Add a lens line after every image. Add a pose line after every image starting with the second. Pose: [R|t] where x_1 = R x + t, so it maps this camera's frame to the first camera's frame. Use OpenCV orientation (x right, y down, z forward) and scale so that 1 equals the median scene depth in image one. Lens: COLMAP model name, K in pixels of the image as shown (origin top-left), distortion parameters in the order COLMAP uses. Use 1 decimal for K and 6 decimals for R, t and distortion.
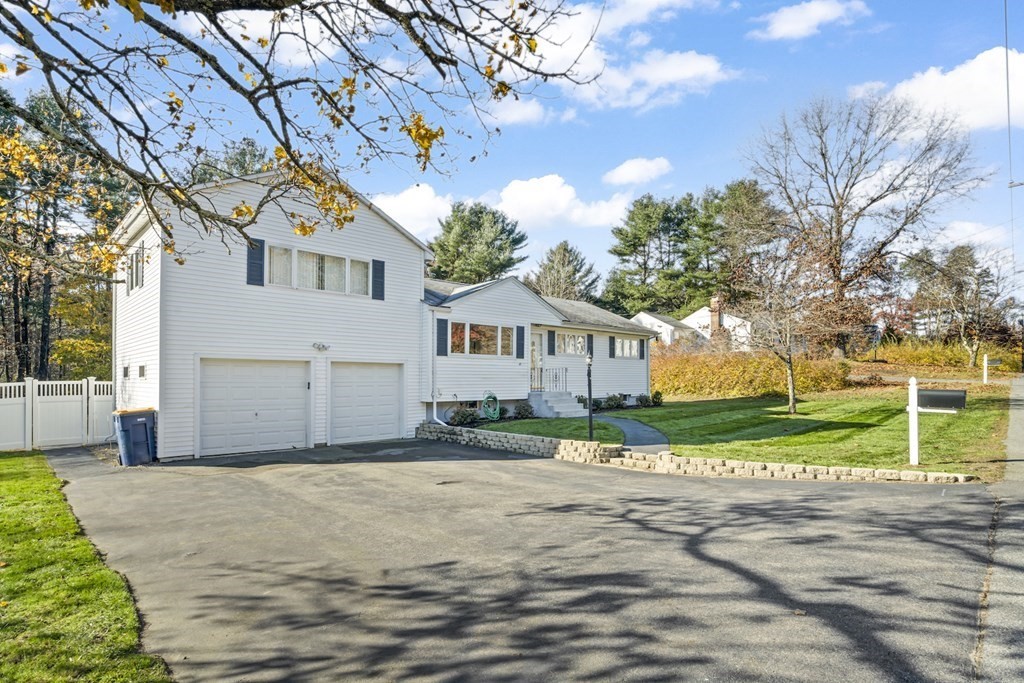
lens RADIAL K [[534.2, 0, 513.7], [0, 534.2, 369.4], [0, 0, 1]] dist [0.001410, 0.000106]
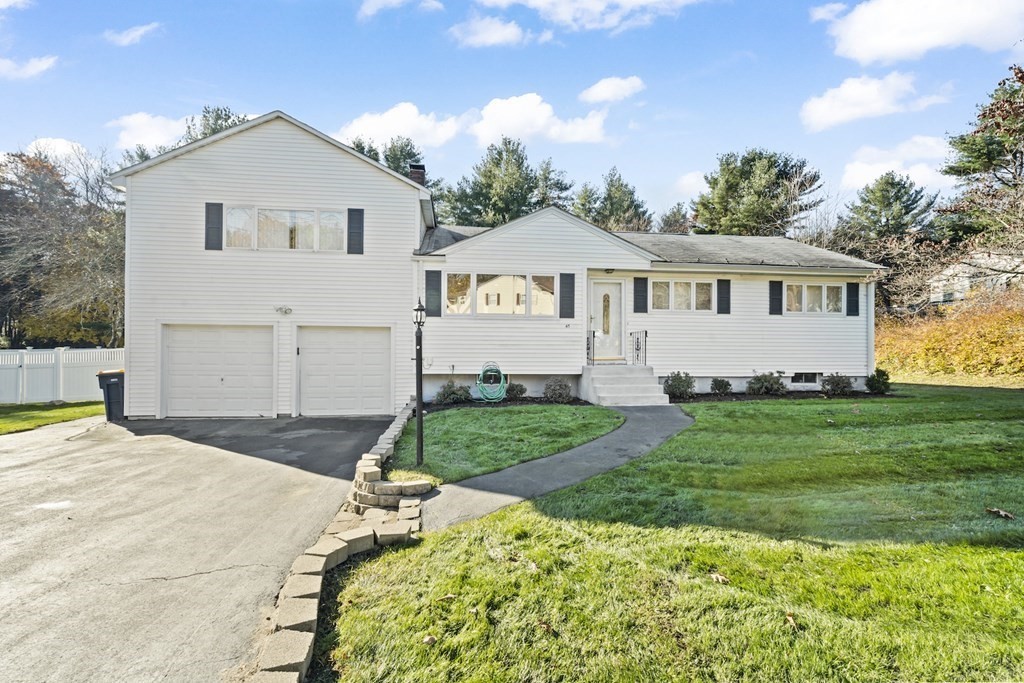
lens RADIAL K [[467.4, 0, 513.4], [0, 467.4, 345.3], [0, 0, 1]] dist [-0.001984, -0.000337]
pose [[0.793325, 0.007576, -0.608751, 0.288677], [0.004533, 0.999821, 0.018350, 0.003835], [0.608781, -0.017317, 0.793149, 0.382213]]
